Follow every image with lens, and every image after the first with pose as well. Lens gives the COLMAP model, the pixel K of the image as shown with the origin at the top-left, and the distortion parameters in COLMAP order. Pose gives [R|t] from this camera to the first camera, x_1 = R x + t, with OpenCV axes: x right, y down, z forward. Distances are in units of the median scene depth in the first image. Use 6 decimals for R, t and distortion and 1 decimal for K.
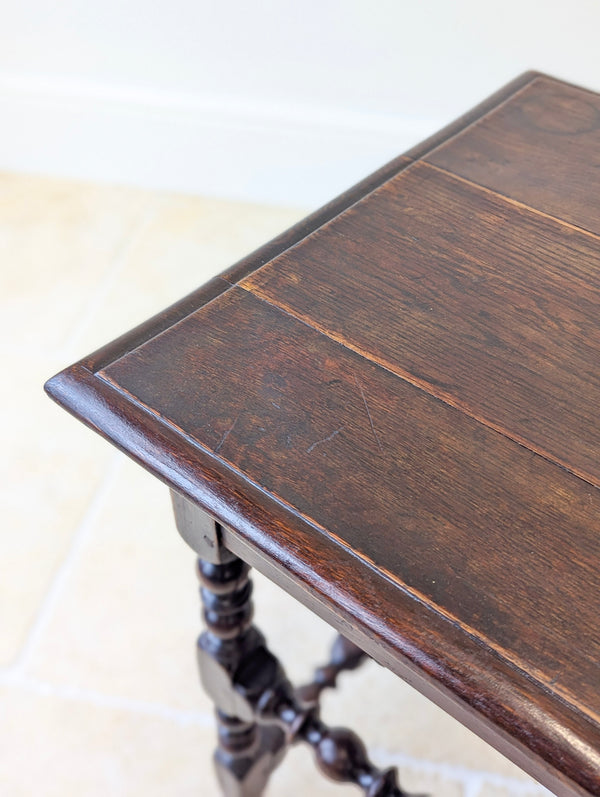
lens RADIAL K [[877.8, 0, 299.0], [0, 877.8, 376.3], [0, 0, 1]] dist [0.030882, 0.006398]
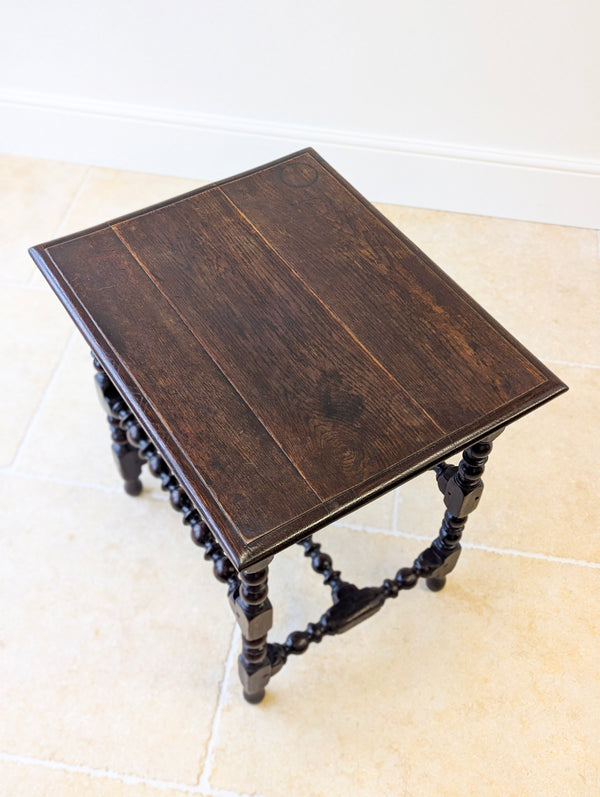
lens RADIAL K [[877.8, 0, 299.0], [0, 877.8, 376.3], [0, 0, 1]] dist [0.030882, 0.006398]
pose [[0.960313, 0.229317, -0.158785, 0.996292], [-0.212539, 0.970262, 0.115842, -0.097381], [0.180628, -0.077496, 0.980494, -1.495886]]
